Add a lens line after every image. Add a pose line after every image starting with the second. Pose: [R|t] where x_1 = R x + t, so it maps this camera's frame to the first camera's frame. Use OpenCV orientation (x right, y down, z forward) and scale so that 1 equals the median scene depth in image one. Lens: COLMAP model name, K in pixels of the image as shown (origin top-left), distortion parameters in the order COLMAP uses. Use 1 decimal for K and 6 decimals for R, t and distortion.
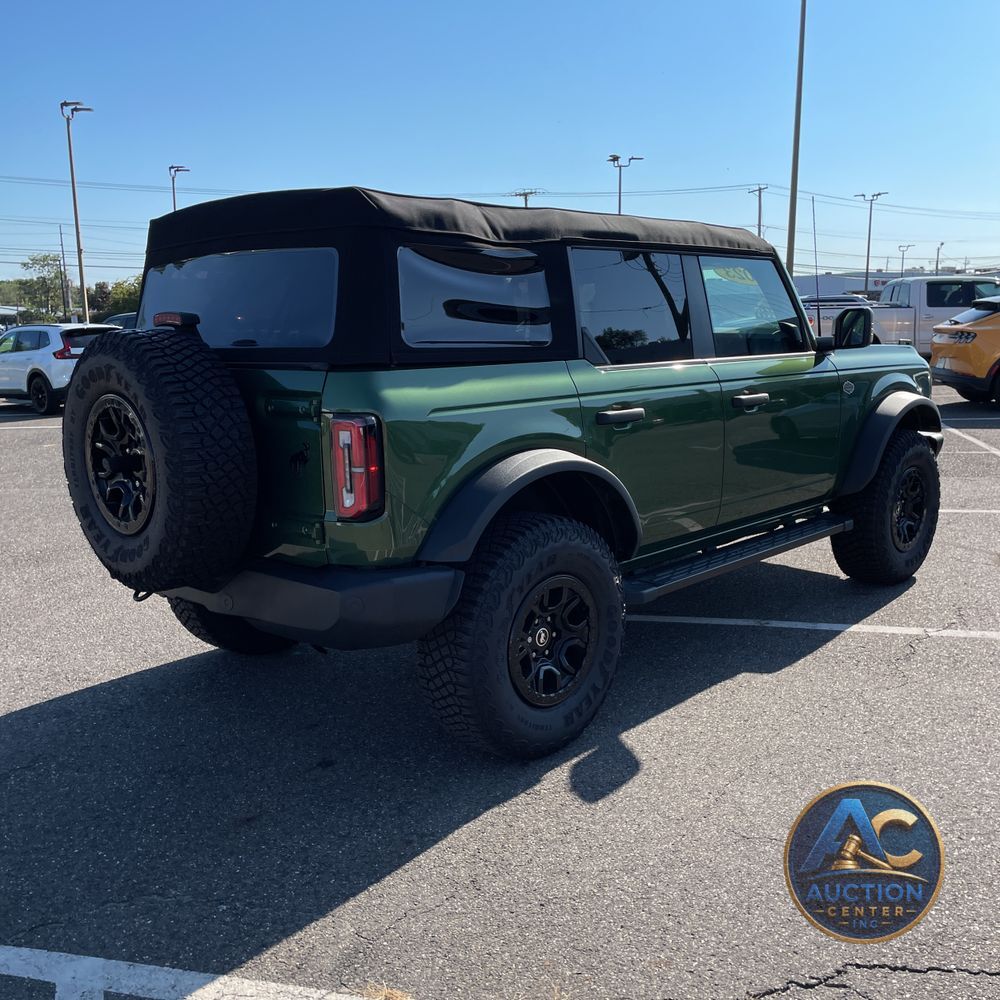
lens RADIAL K [[1030.2, 0, 495.0], [0, 1030.2, 501.1], [0, 0, 1]] dist [0.046875, 0.000000]
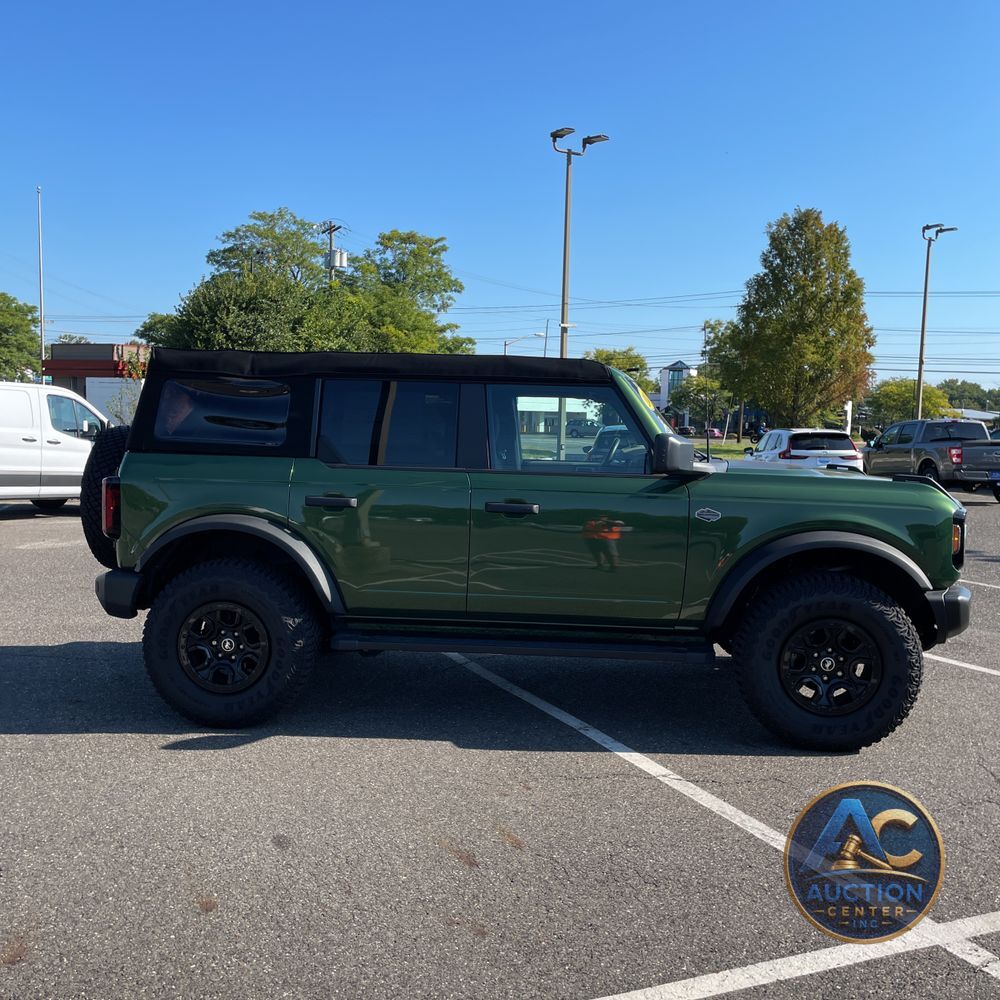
lens RADIAL K [[1030.2, 0, 515.3], [0, 1030.2, 502.9], [0, 0, 1]] dist [0.046875, 0.000000]
pose [[0.628788, 0.095712, -0.771664, 1.334358], [-0.170136, 0.985284, -0.016427, -0.103412], [0.758736, 0.141617, 0.635818, 0.340864]]
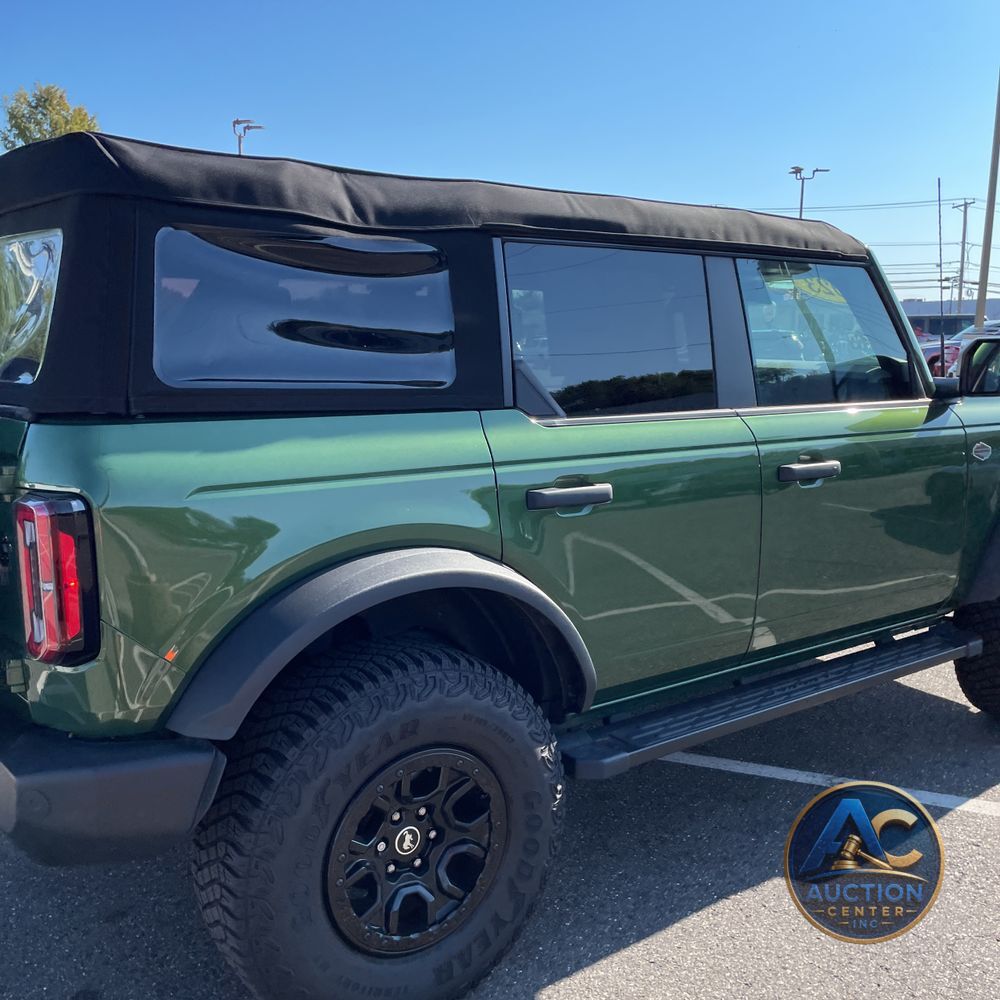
lens RADIAL K [[1030.2, 0, 498.4], [0, 1030.2, 506.1], [0, 0, 1]] dist [0.046875, 0.000000]
pose [[0.985342, 0.047008, -0.163985, 0.188672], [-0.049056, 0.998760, -0.008461, -0.070029], [0.163384, 0.016381, 0.986426, 0.353621]]
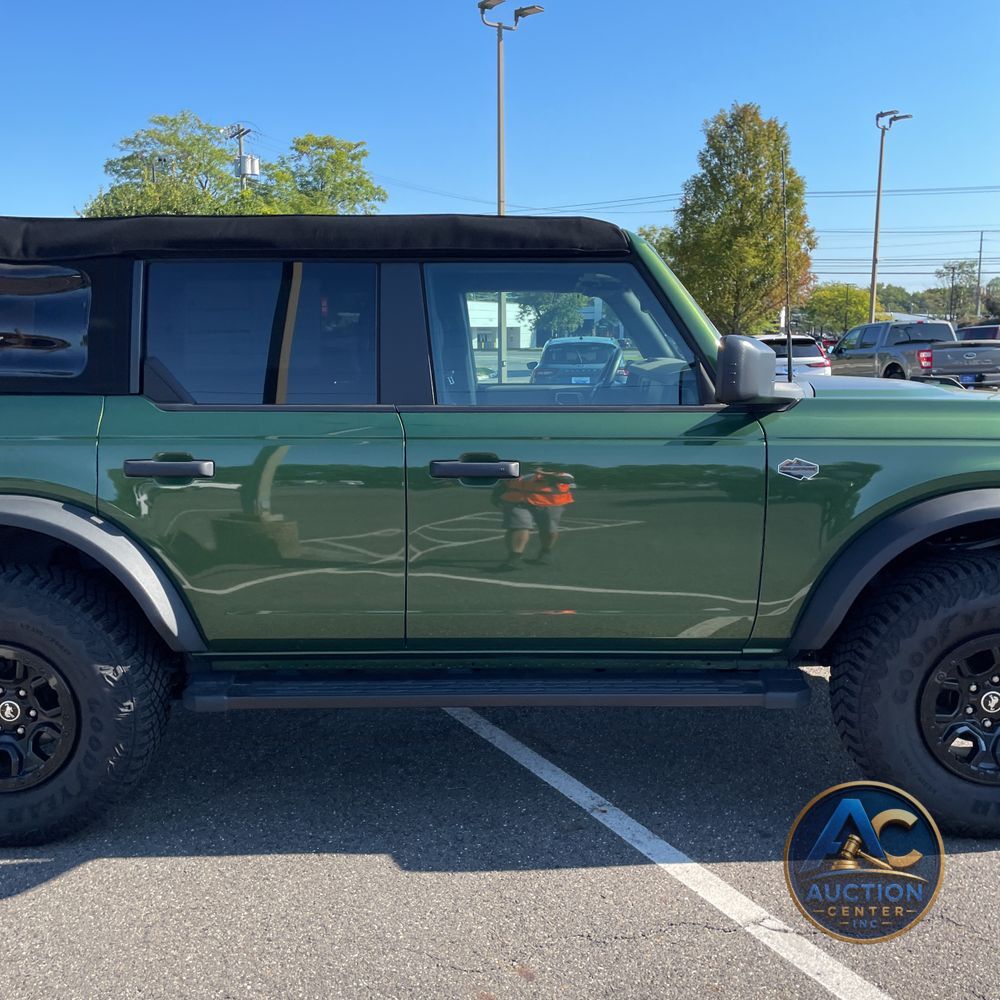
lens RADIAL K [[1030.2, 0, 510.8], [0, 1030.2, 487.2], [0, 0, 1]] dist [0.046875, 0.000000]
pose [[0.676470, 0.120739, -0.726506, 0.904599], [-0.135023, 0.990082, 0.038819, -0.139060], [0.723987, 0.071835, 0.686063, 0.659124]]
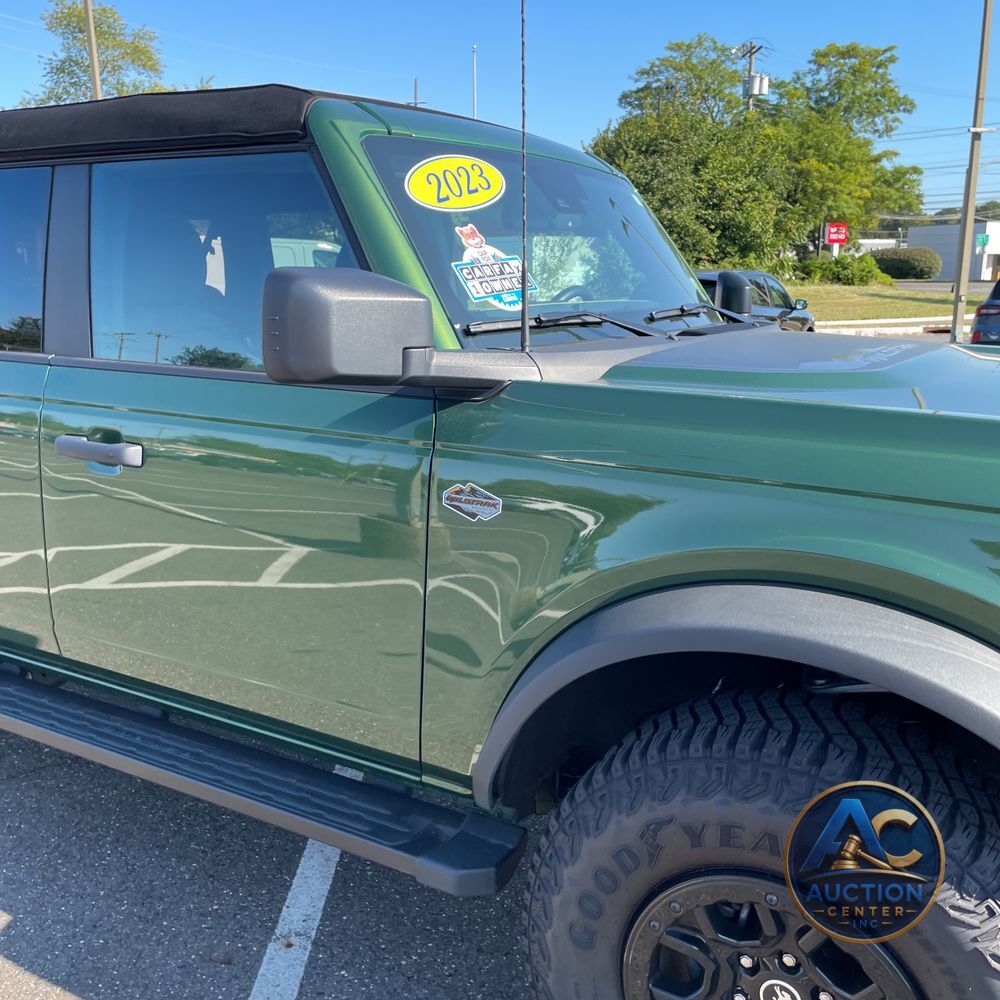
lens RADIAL K [[1030.2, 0, 502.0], [0, 1030.2, 486.0], [0, 0, 1]] dist [0.046875, 0.000000]
pose [[0.228778, 0.217815, -0.948798, 0.911583], [-0.172118, 0.968342, 0.180800, -0.246560], [0.958142, 0.121942, 0.259025, 1.270406]]
